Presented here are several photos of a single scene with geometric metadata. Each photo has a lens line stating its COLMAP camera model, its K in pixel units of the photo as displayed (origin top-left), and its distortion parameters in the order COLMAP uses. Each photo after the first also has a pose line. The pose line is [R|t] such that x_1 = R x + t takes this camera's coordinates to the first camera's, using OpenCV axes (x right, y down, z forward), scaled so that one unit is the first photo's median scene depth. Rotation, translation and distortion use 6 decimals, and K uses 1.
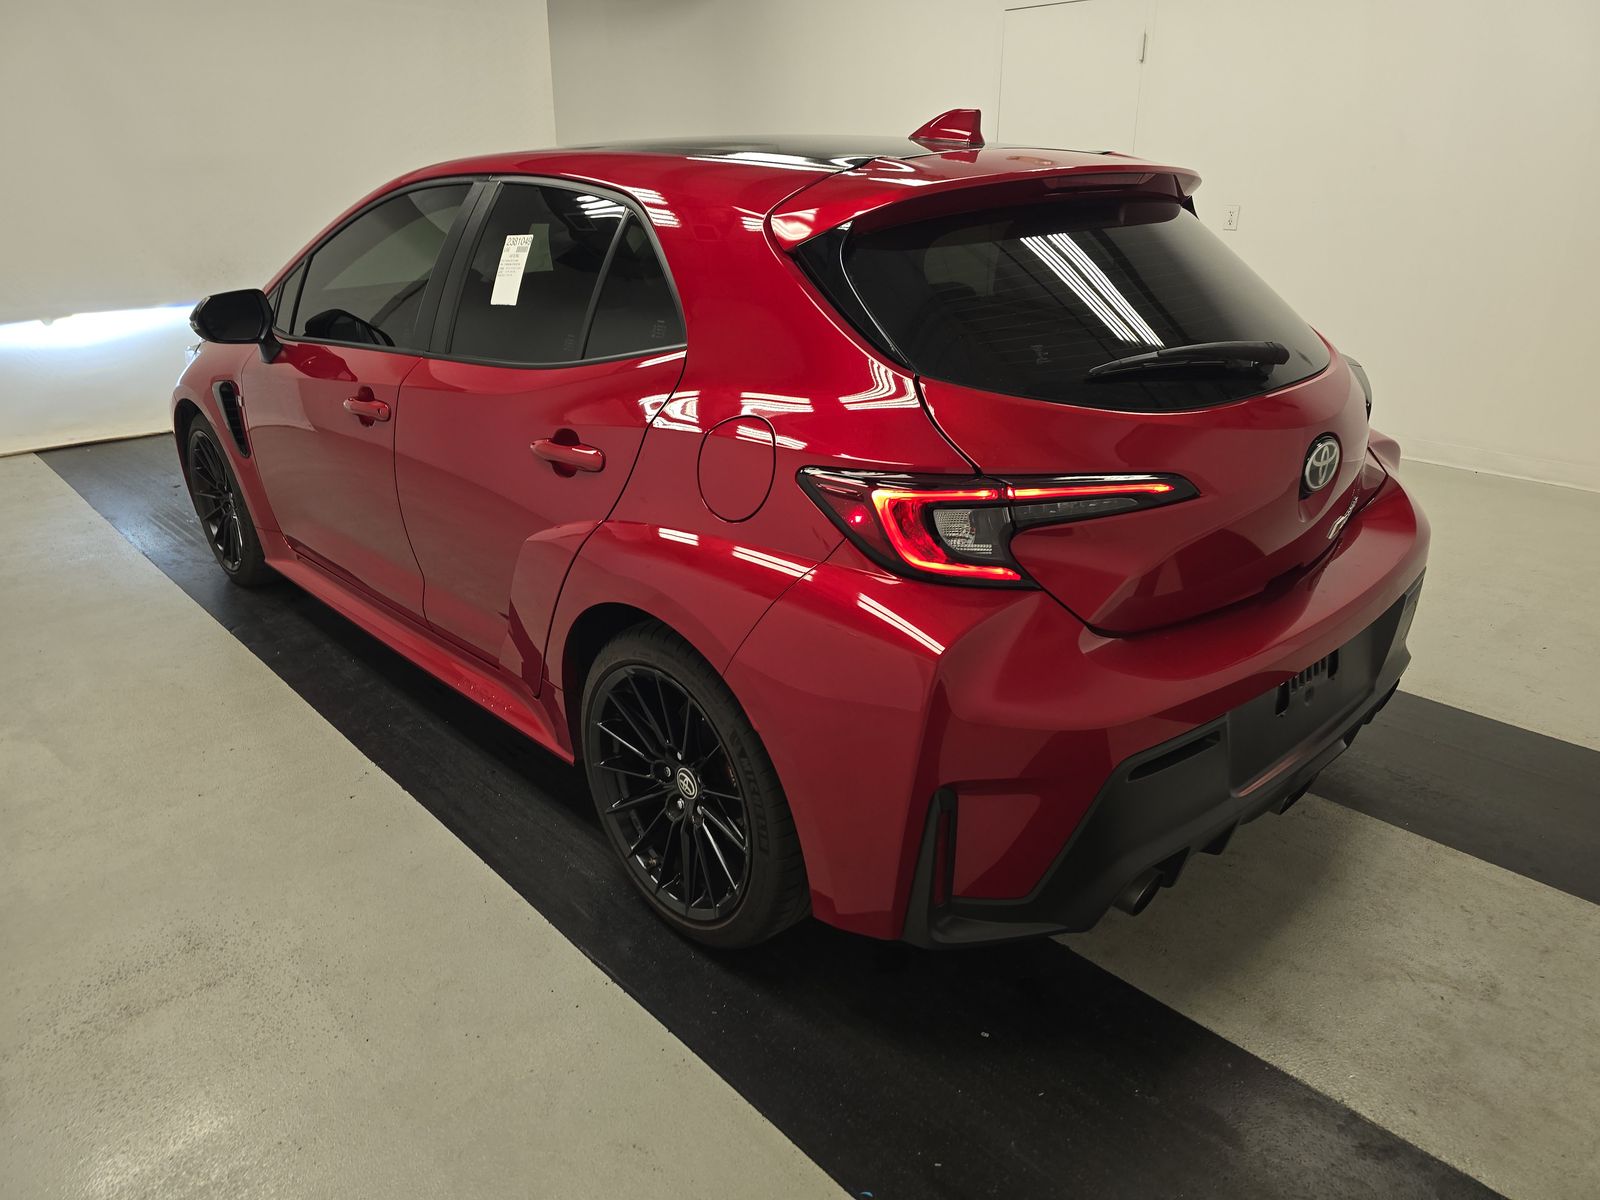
lens RADIAL K [[1107.0, 0, 800.5], [0, 1107.0, 592.1], [0, 0, 1]] dist [-0.026999, -0.005859]
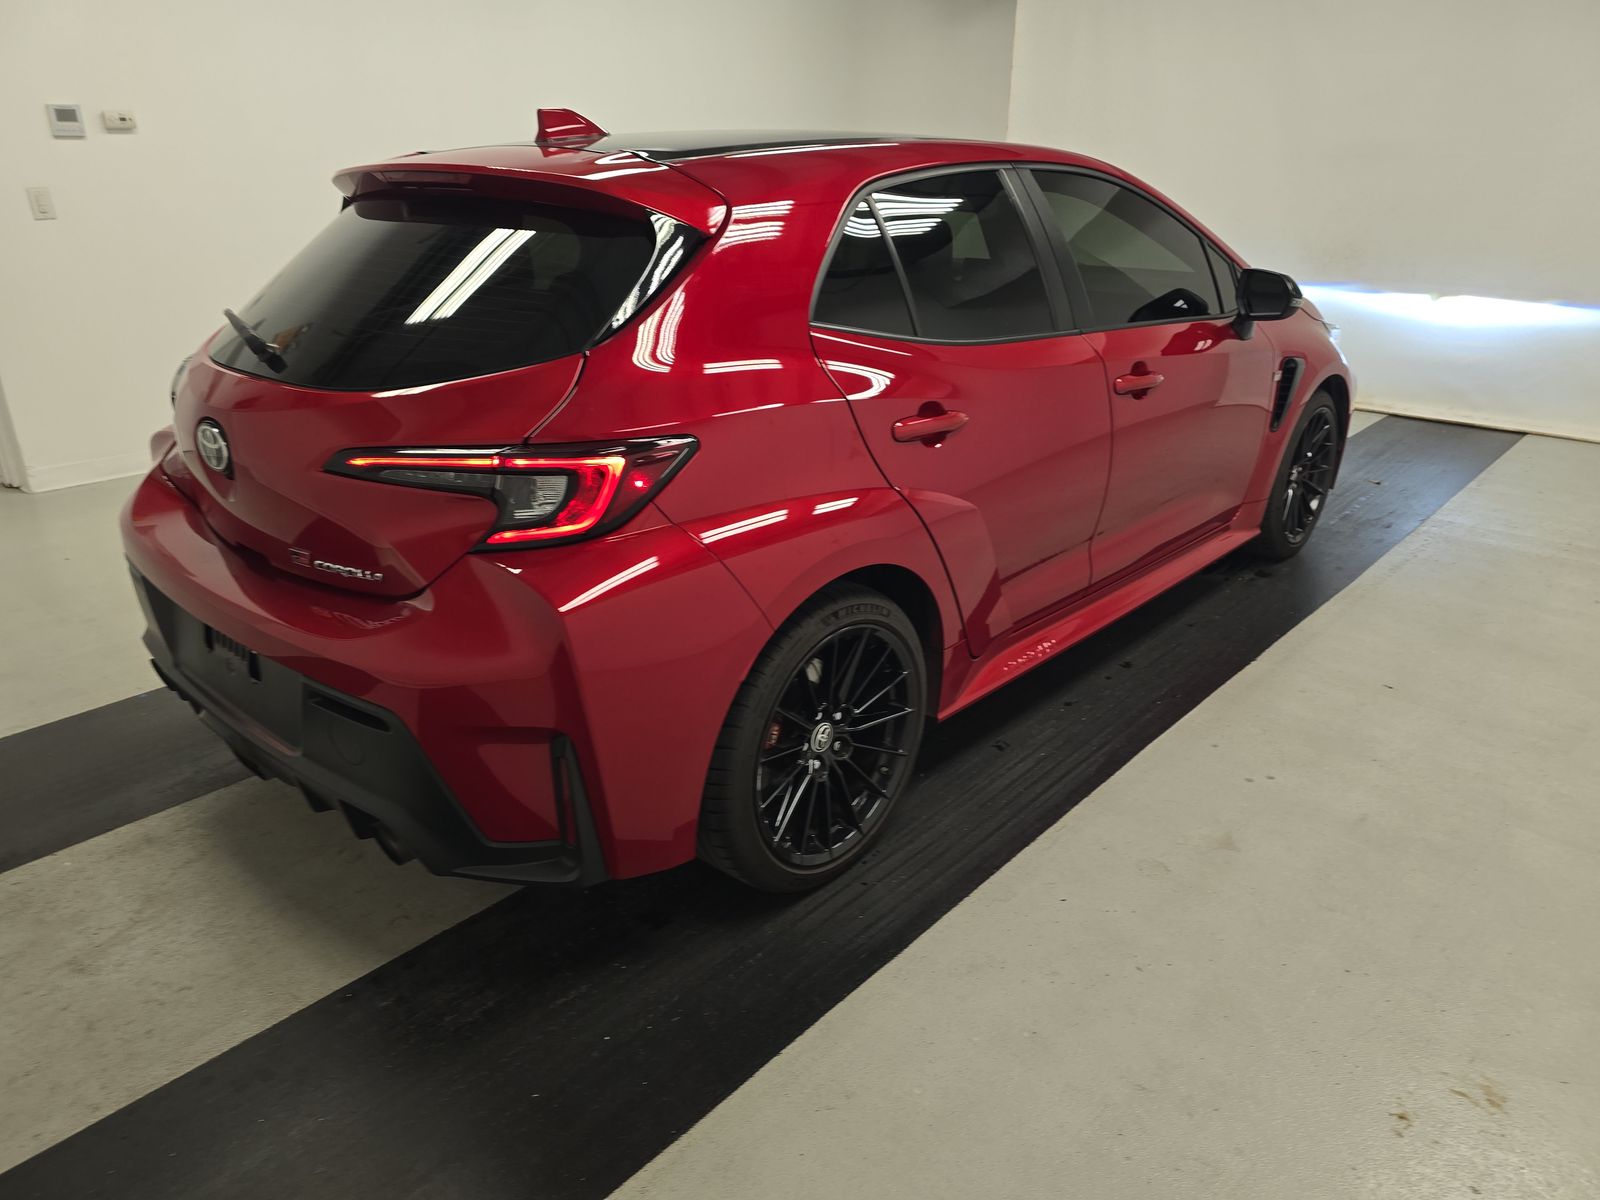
lens RADIAL K [[1107.0, 0, 805.5], [0, 1107.0, 606.9], [0, 0, 1]] dist [-0.026999, -0.005859]
pose [[0.085446, 0.380833, -0.920687, 1.430083], [-0.354675, 0.875162, 0.329085, -0.490401], [0.931077, 0.298426, 0.209851, 1.249614]]
